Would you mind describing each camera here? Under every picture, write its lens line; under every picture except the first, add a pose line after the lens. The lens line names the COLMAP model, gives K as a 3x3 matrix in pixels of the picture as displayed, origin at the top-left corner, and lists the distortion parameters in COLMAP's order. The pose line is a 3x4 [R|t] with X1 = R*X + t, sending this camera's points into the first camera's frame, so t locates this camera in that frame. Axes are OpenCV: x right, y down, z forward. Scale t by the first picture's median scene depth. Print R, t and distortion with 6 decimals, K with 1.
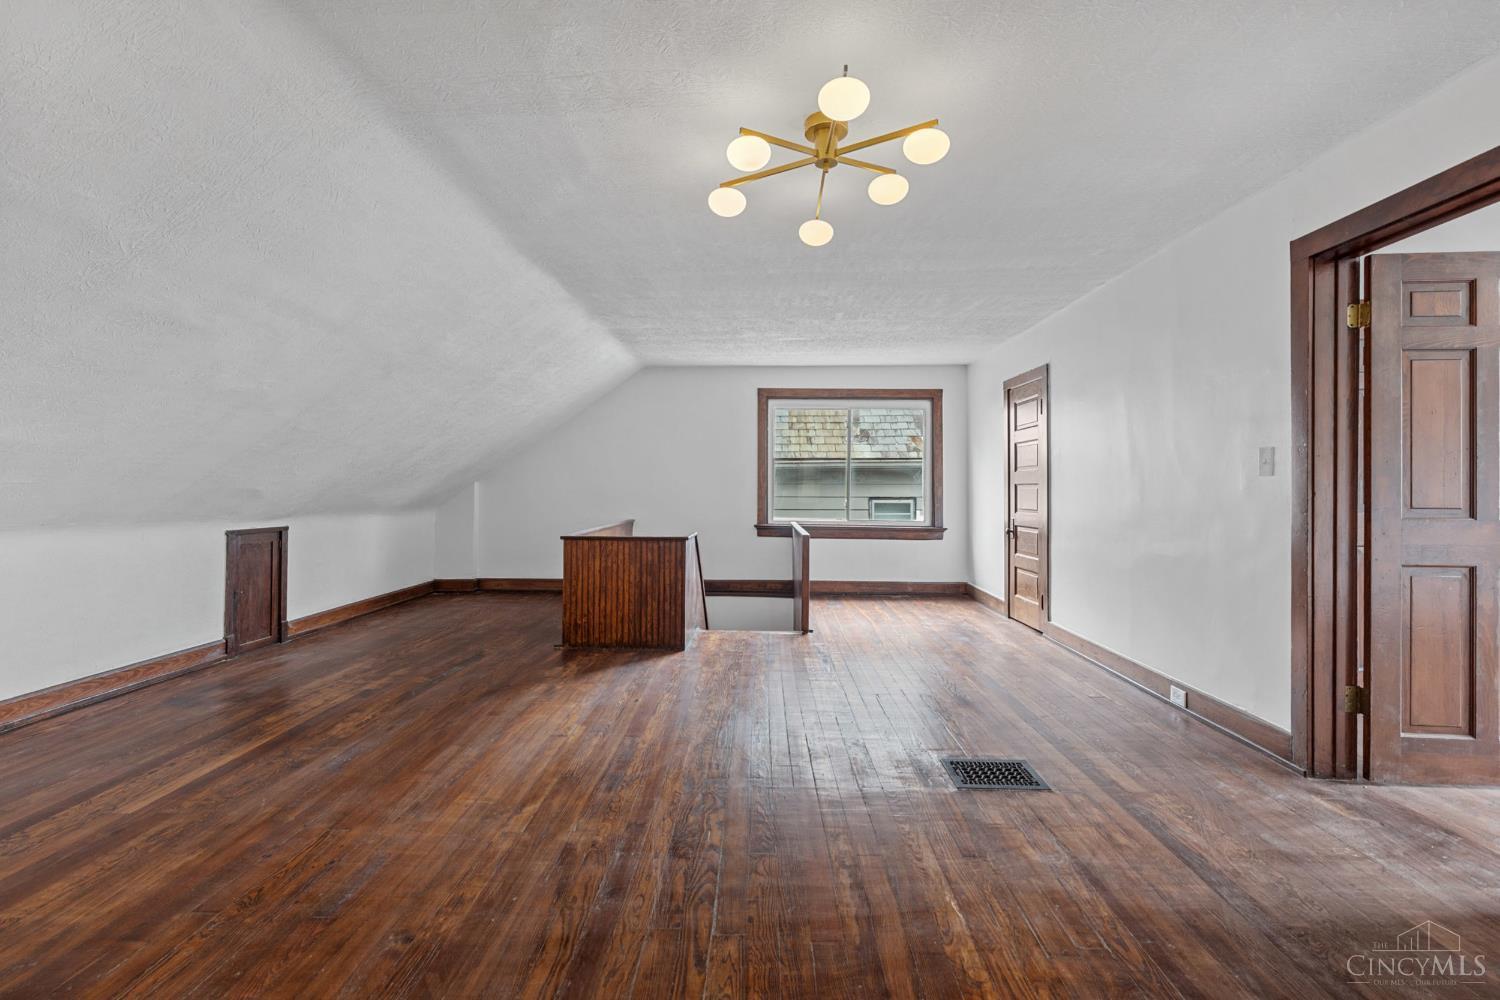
lens RADIAL K [[684.1, 0, 750.7], [0, 684.1, 494.5], [0, 0, 1]] dist [-0.004248, -0.000450]
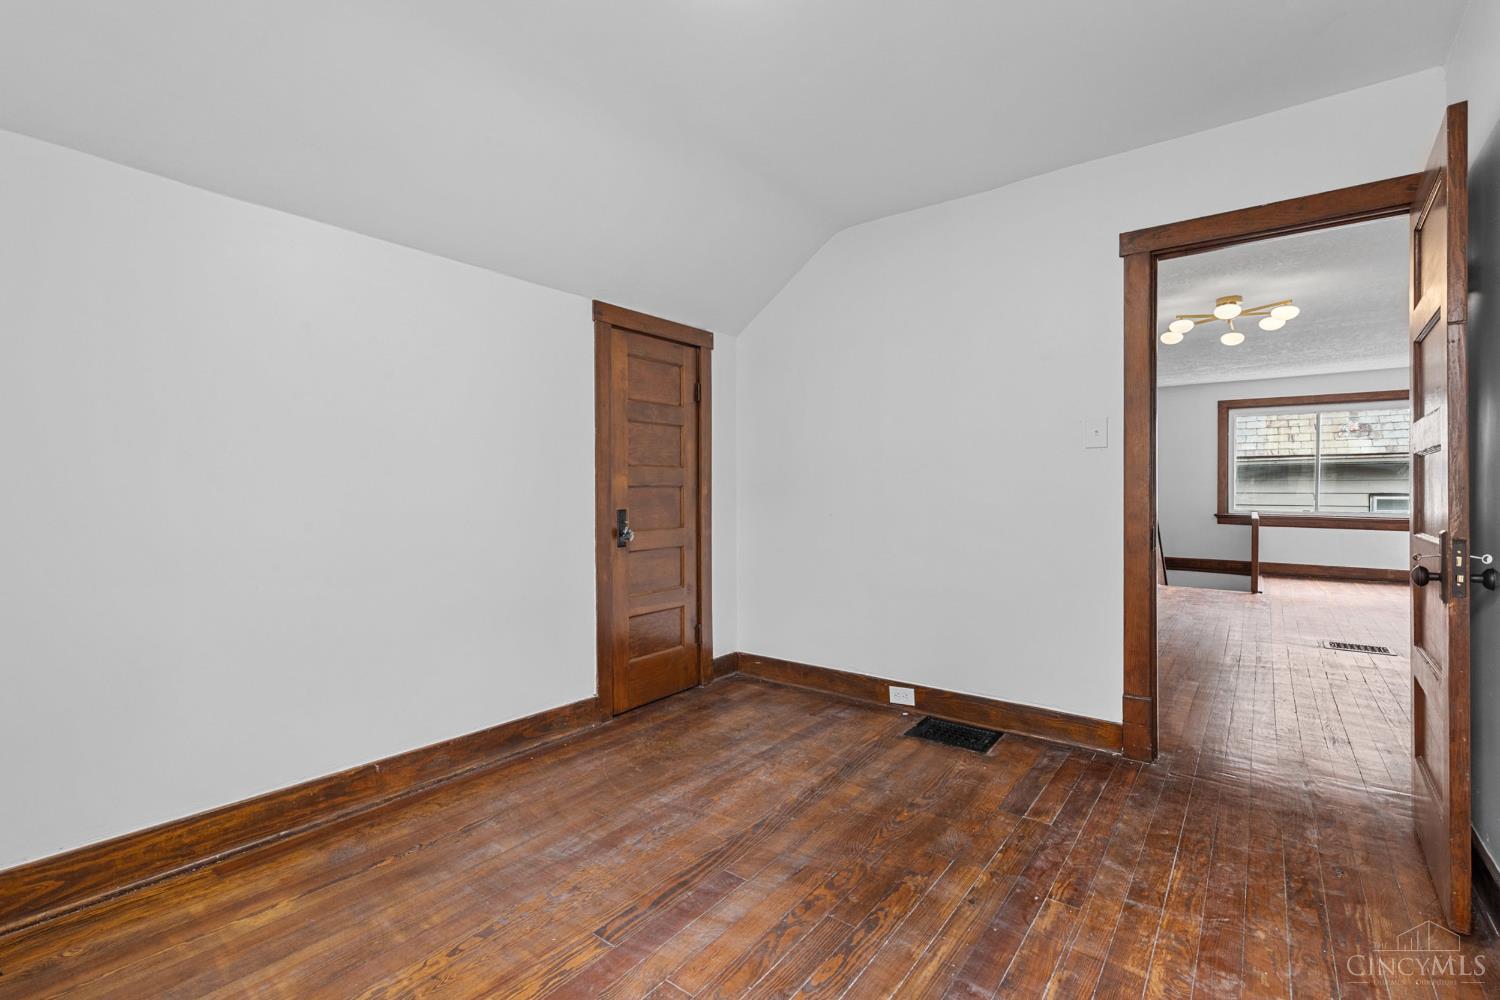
lens RADIAL K [[684.1, 0, 755.7], [0, 684.1, 493.0], [0, 0, 1]] dist [-0.004248, -0.000450]
pose [[0.803919, 0.014044, -0.594573, 0.068119], [-0.010120, 0.999899, 0.009936, 0.003758], [0.594652, -0.001971, 0.803980, -0.432661]]
